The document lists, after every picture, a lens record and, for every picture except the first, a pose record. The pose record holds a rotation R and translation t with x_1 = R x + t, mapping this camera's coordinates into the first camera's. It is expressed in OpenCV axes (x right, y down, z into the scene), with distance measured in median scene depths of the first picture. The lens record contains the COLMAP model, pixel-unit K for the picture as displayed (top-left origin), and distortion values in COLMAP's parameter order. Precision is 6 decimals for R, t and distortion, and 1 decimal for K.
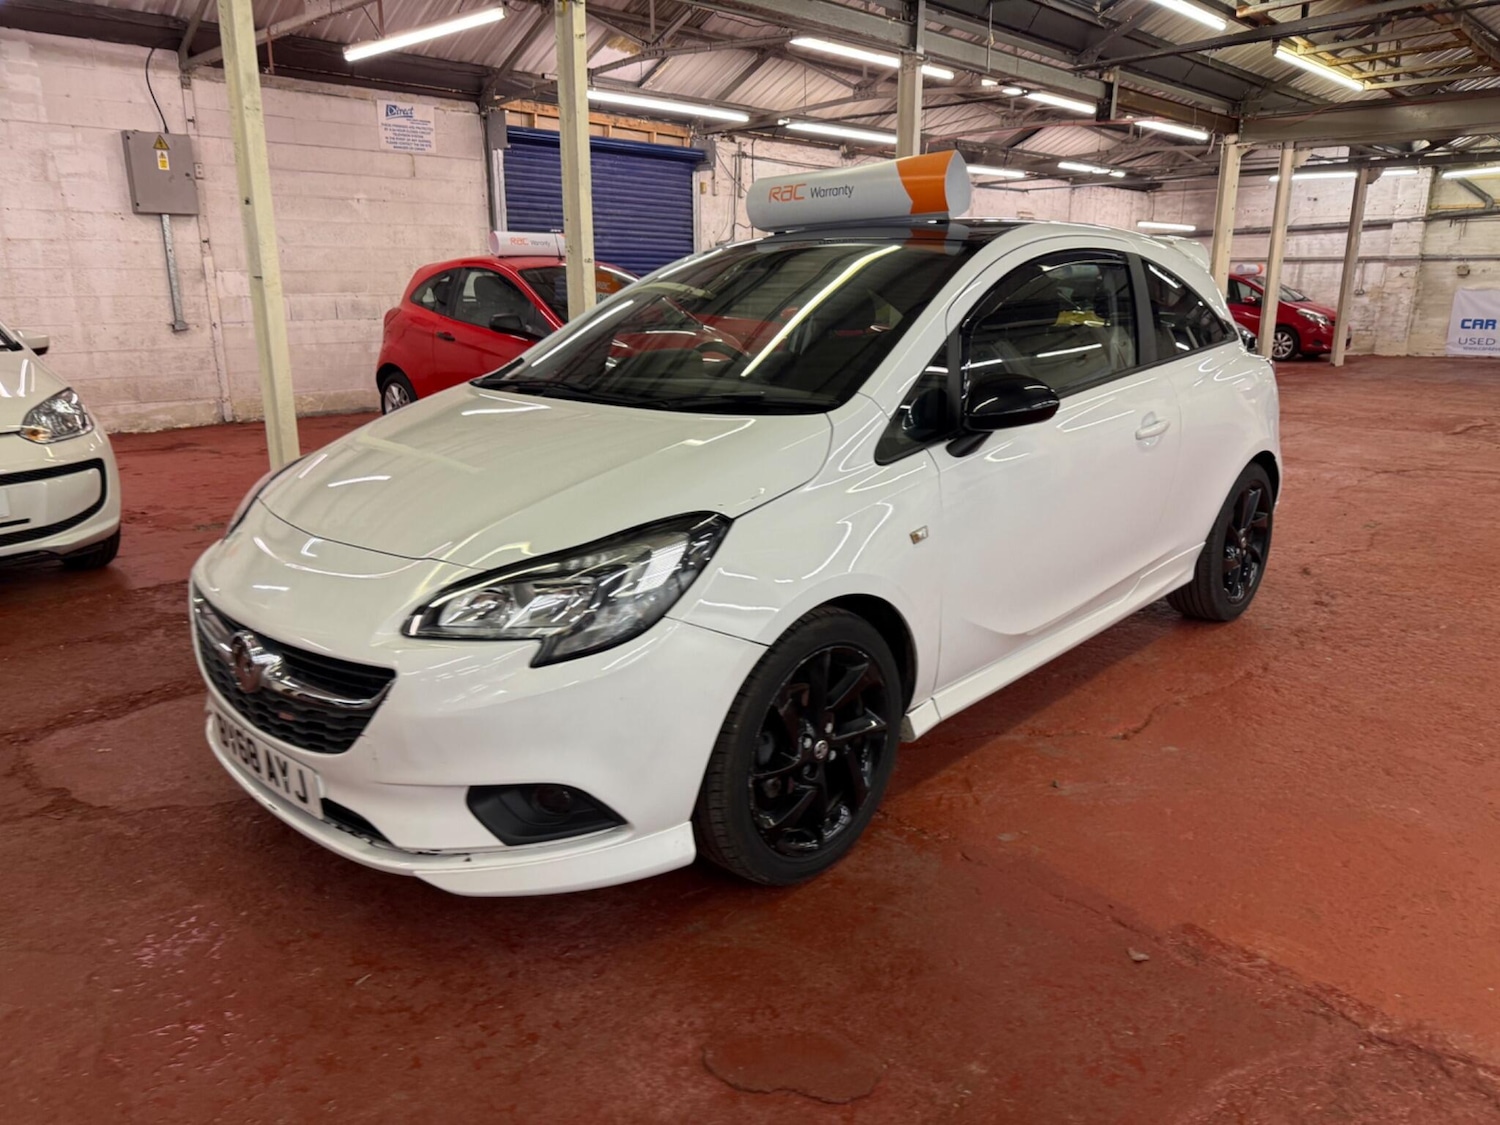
lens RADIAL K [[1064.7, 0, 753.3], [0, 1064.7, 561.9], [0, 0, 1]] dist [0.025082, -0.034205]
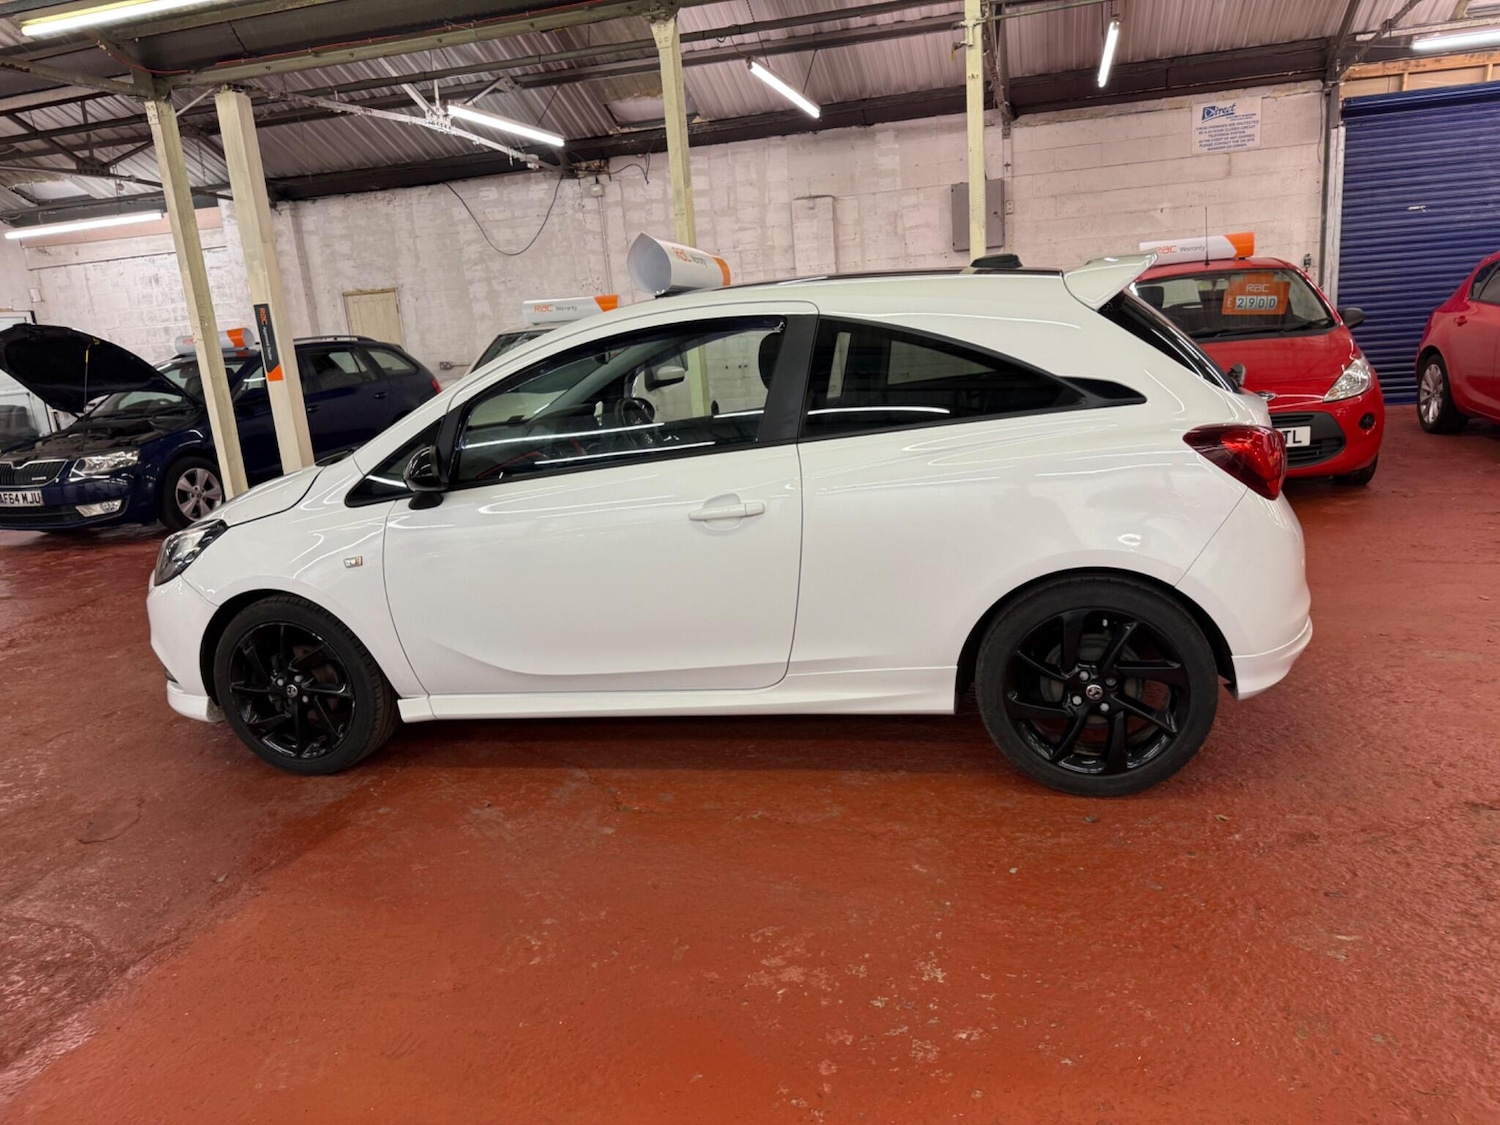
lens RADIAL K [[1064.7, 0, 754.7], [0, 1064.7, 566.2], [0, 0, 1]] dist [0.025082, -0.034205]
pose [[0.492856, 0.162694, -0.854765, 0.438691], [-0.143949, 0.984073, 0.104305, -0.065926], [0.858121, 0.071635, 0.508426, 0.208918]]
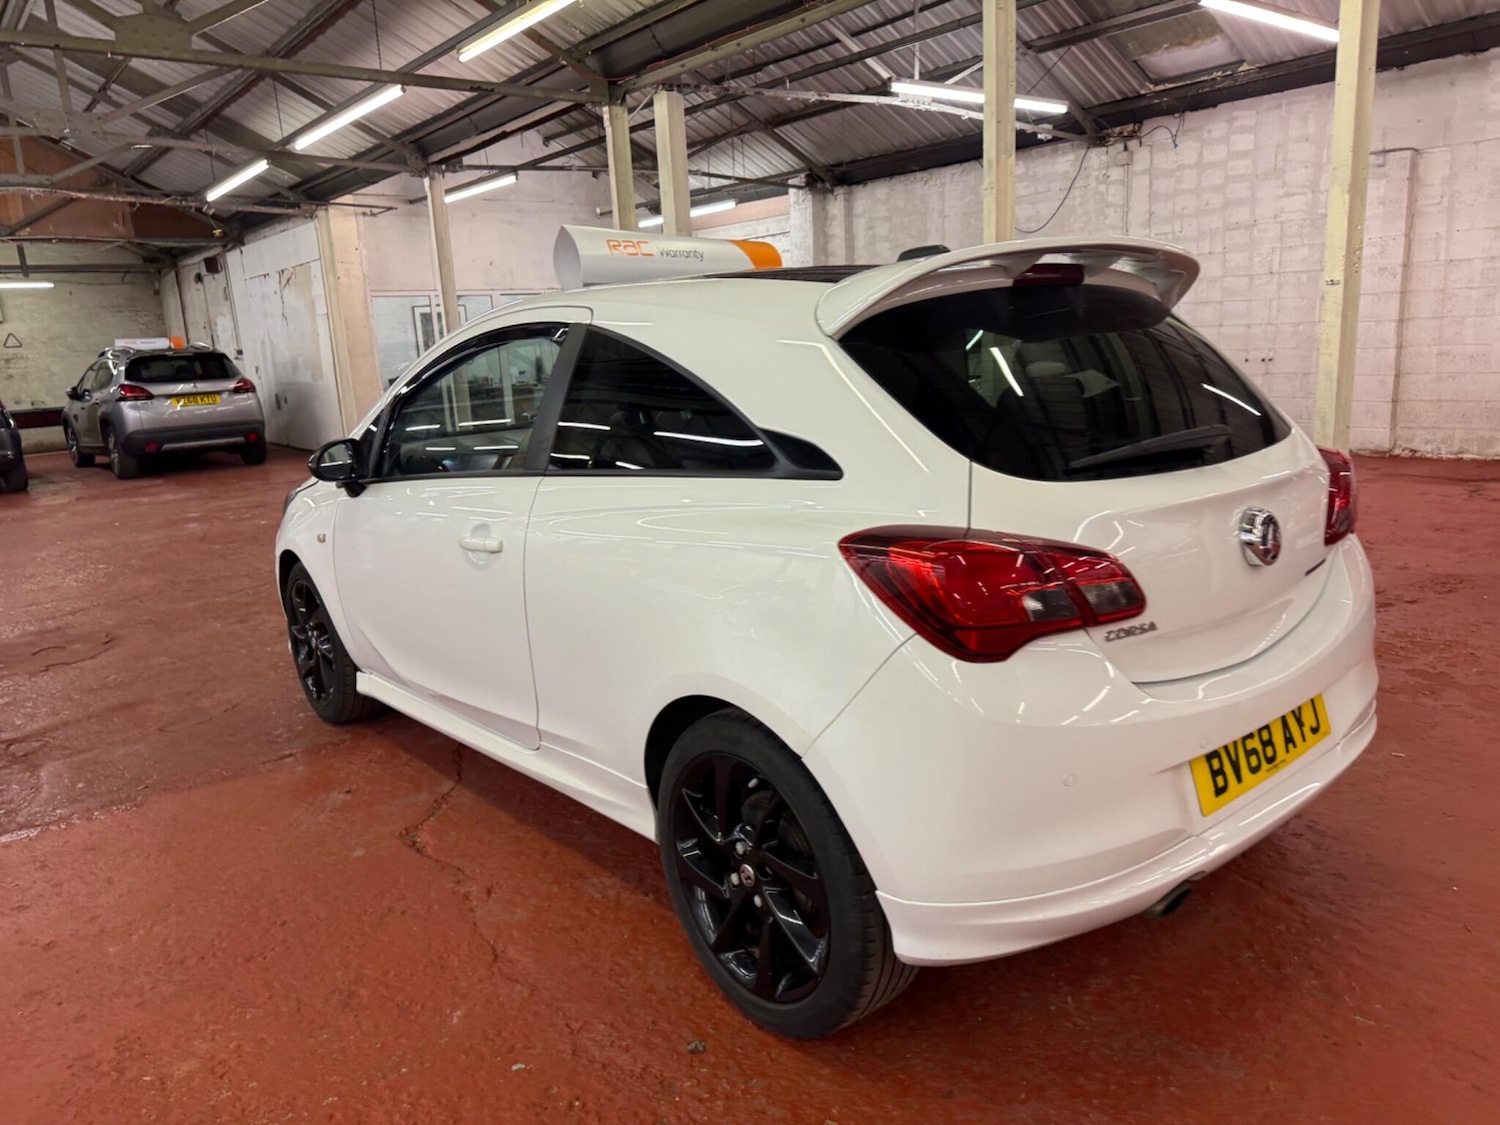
lens RADIAL K [[1064.7, 0, 756.3], [0, 1064.7, 565.2], [0, 0, 1]] dist [0.025082, -0.034205]
pose [[-0.112727, 0.215039, -0.970078, 0.425840], [-0.201351, 0.951101, 0.234231, -0.127455], [0.973011, 0.221730, -0.063917, 0.470757]]
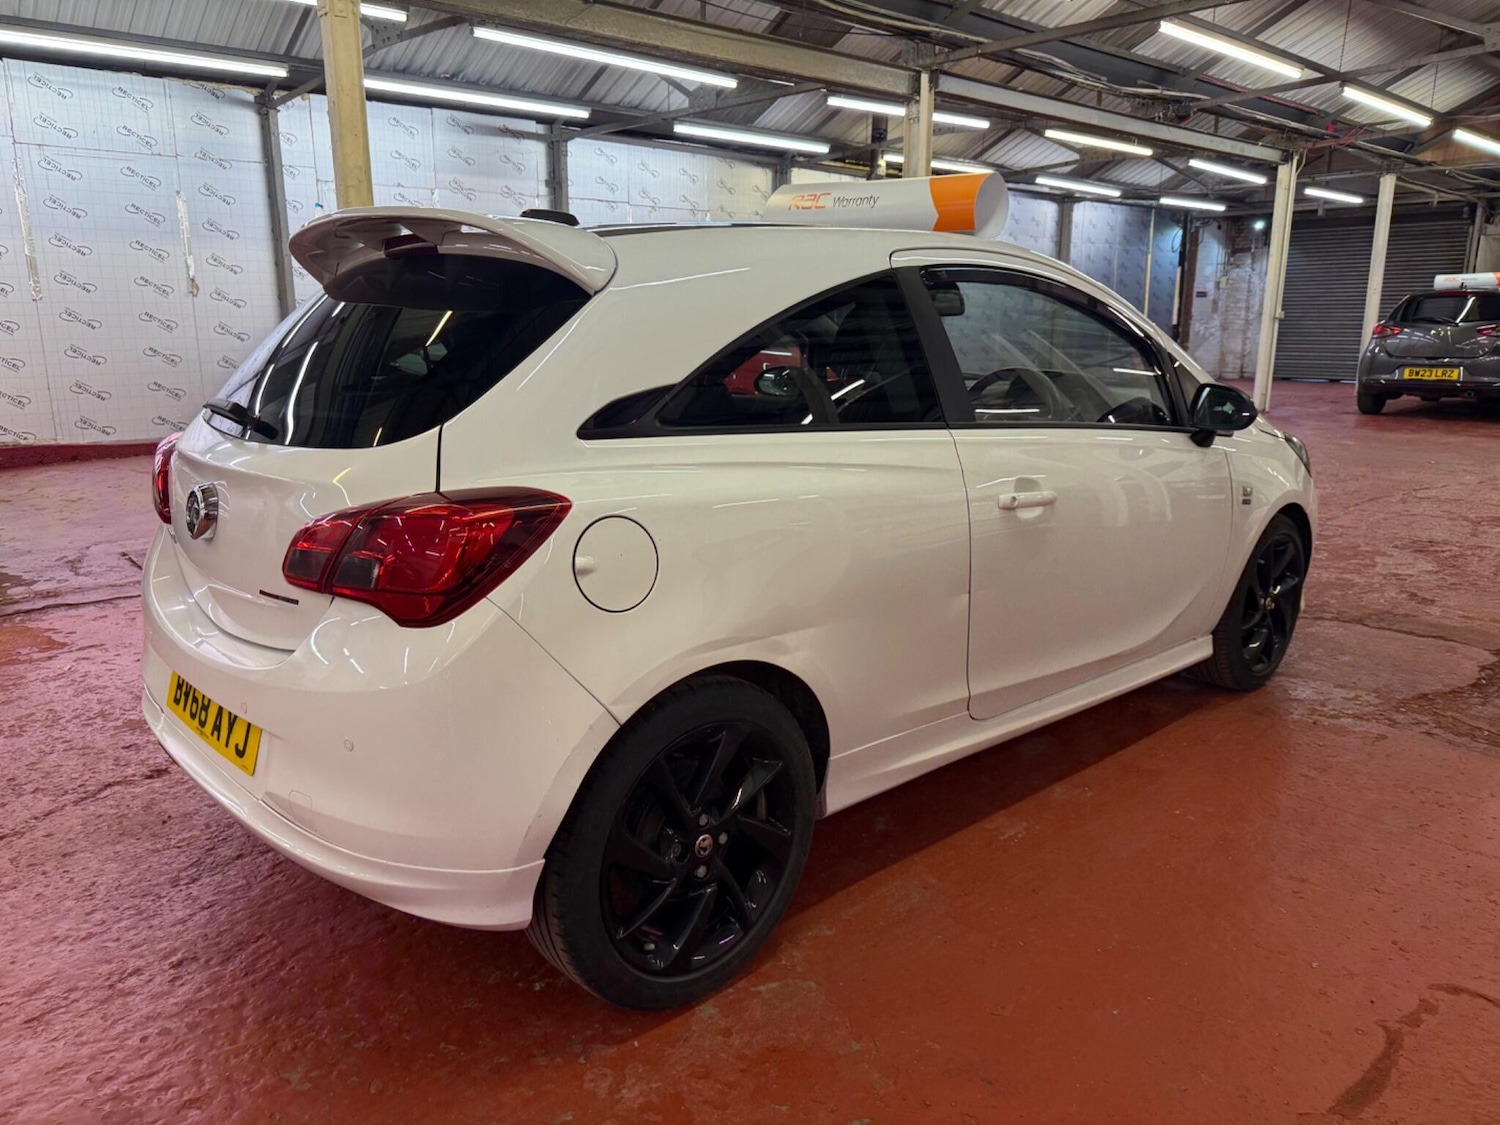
lens RADIAL K [[1064.7, 0, 742.2], [0, 1064.7, 571.5], [0, 0, 1]] dist [0.025082, -0.034205]
pose [[-0.997945, -0.010370, 0.063232, 0.058261], [0.021039, 0.879084, 0.476203, -0.199939], [-0.060525, 0.476554, -0.877059, 0.765090]]
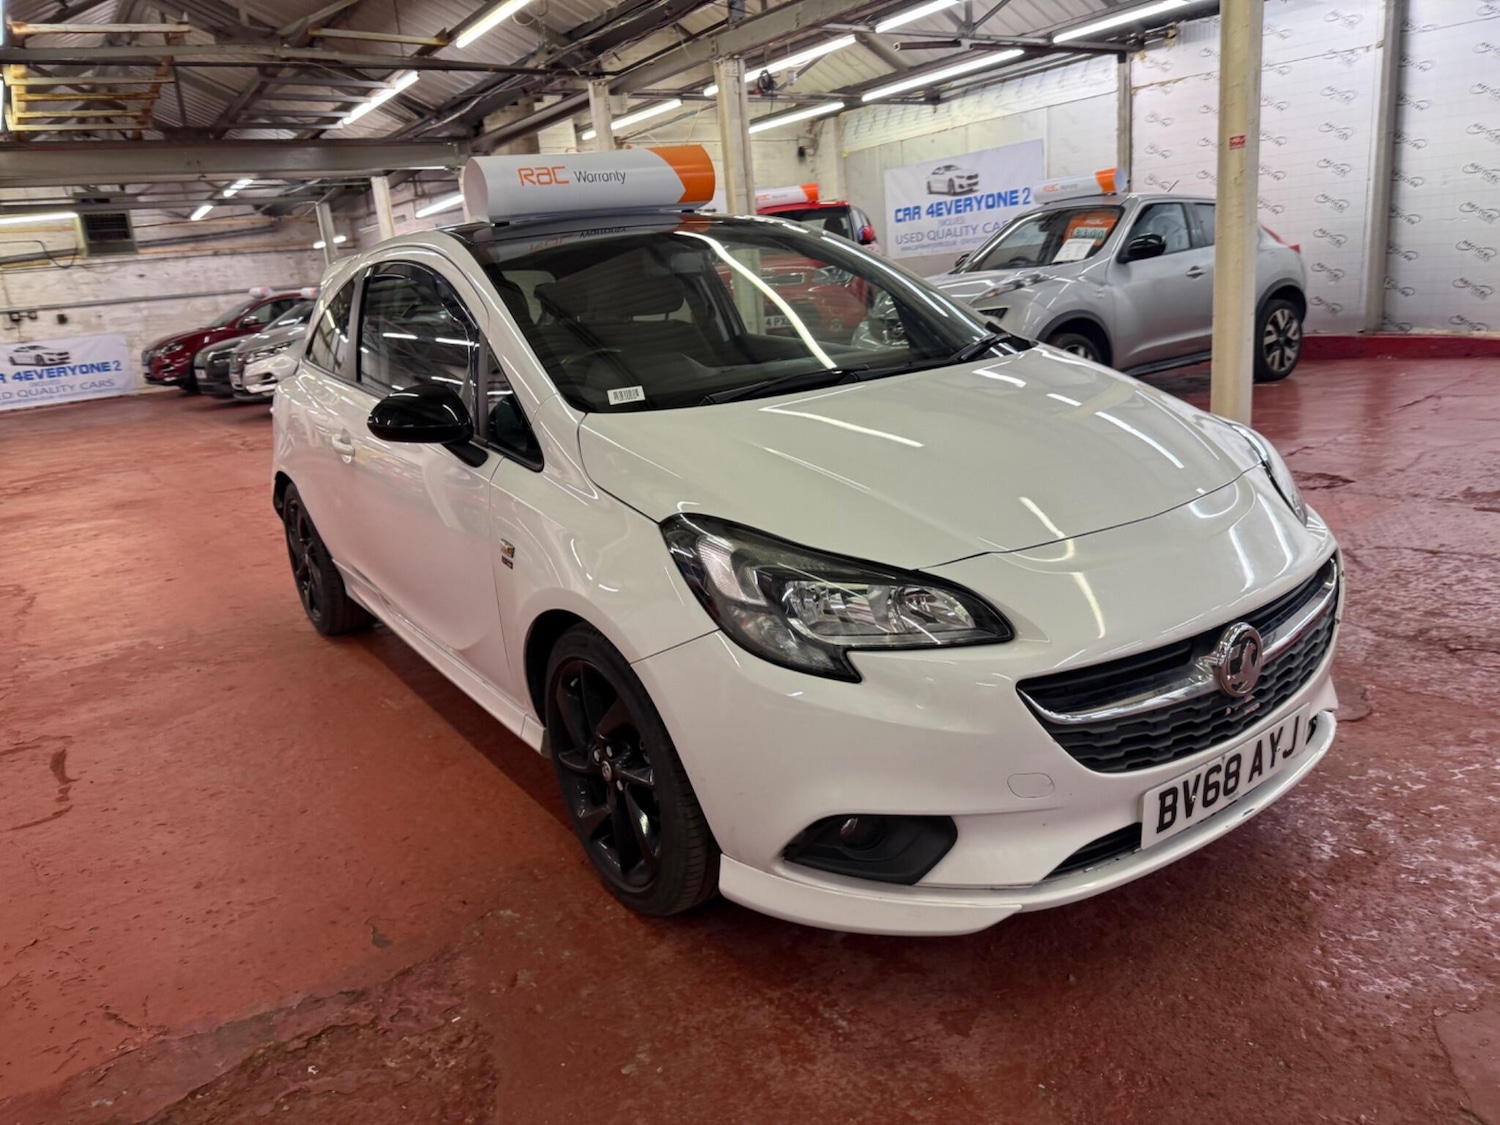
lens RADIAL K [[1064.7, 0, 750.3], [0, 1064.7, 551.2], [0, 0, 1]] dist [0.025082, -0.034205]
pose [[0.191517, -0.266221, 0.944694, -0.337023], [0.331378, 0.923531, 0.193077, -0.071184], [-0.923856, 0.276073, 0.265092, 0.281502]]
